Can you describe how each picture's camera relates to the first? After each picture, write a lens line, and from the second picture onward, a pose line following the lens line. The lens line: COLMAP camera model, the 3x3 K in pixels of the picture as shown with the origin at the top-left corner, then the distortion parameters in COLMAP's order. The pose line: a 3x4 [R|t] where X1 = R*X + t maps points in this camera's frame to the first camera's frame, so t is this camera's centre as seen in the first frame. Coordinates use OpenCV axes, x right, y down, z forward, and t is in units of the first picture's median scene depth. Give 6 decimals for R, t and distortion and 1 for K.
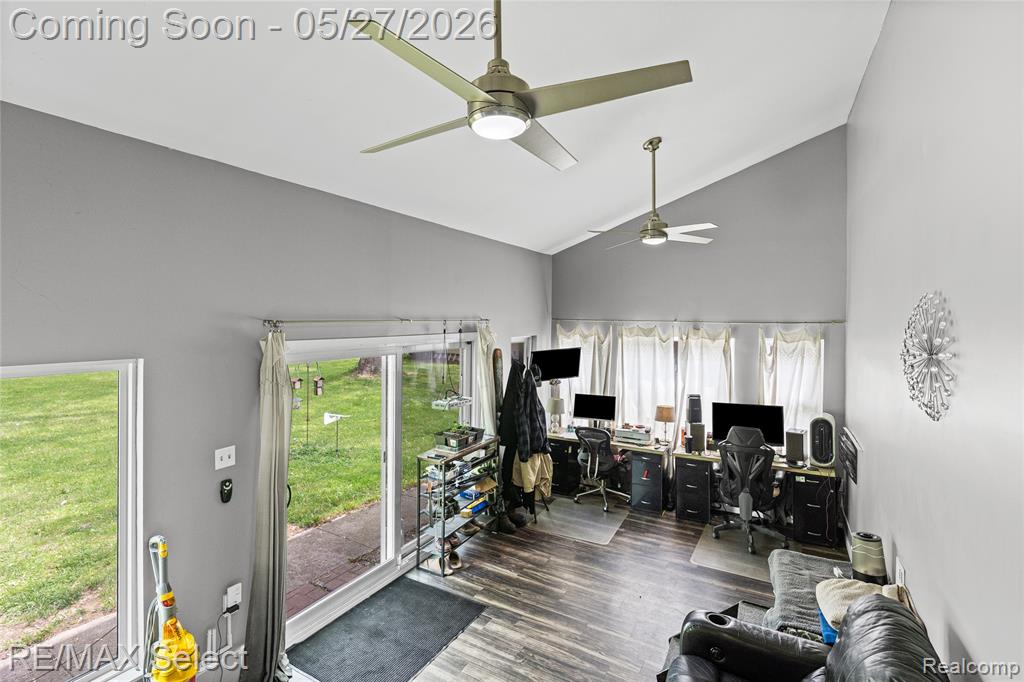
lens RADIAL K [[466.3, 0, 510.6], [0, 466.3, 335.4], [0, 0, 1]] dist [-0.005817, 0.001364]
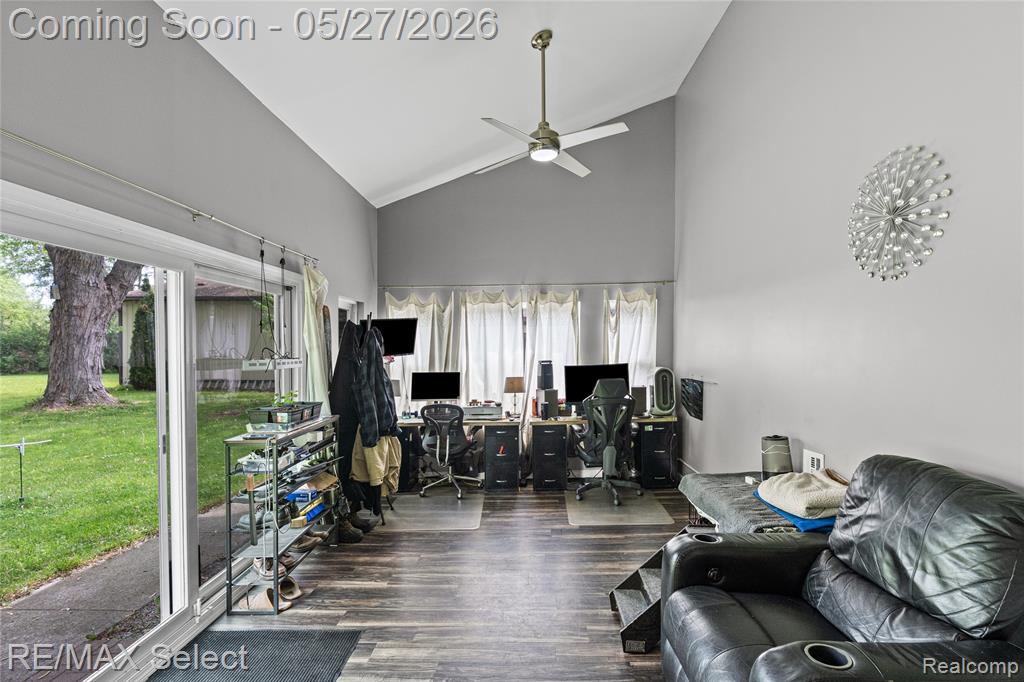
lens RADIAL K [[462.6, 0, 513.9], [0, 462.6, 368.1], [0, 0, 1]] dist [-0.008032, -0.000224]
pose [[0.878094, -0.032937, 0.477353, -0.131945], [0.029208, 0.999457, 0.015232, 0.142267], [-0.477595, 0.000567, 0.878580, 0.218611]]
